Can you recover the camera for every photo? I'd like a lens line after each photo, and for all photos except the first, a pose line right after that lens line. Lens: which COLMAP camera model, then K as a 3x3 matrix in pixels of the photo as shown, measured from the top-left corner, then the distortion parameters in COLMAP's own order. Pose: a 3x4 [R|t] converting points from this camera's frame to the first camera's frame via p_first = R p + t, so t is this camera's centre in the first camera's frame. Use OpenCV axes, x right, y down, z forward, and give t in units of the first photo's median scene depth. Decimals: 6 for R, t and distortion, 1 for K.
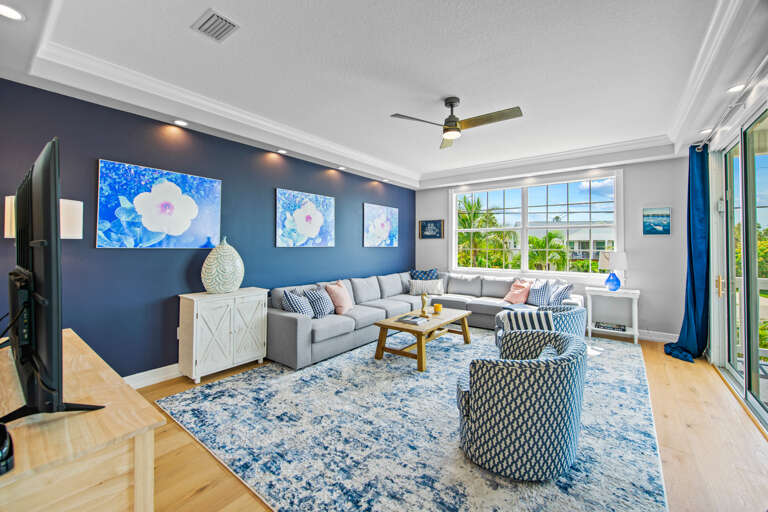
lens RADIAL K [[306.4, 0, 401.7], [0, 306.4, 243.7], [0, 0, 1]] dist [-0.002329, -0.001749]
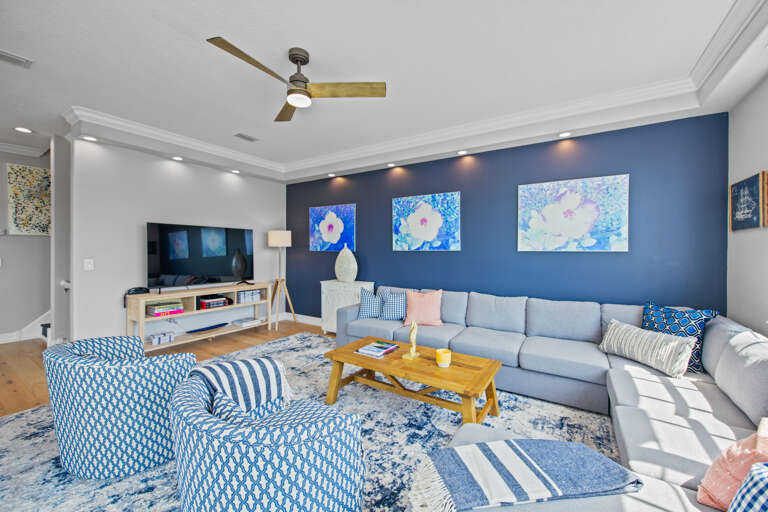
lens RADIAL K [[306.4, 0, 384.3], [0, 306.4, 256.0], [0, 0, 1]] dist [-0.002329, -0.001749]
pose [[0.058389, 0.021858, -0.998055, 0.688180], [0.008842, 0.999710, 0.022412, 0.004242], [0.998255, -0.010133, 0.058179, 0.861071]]
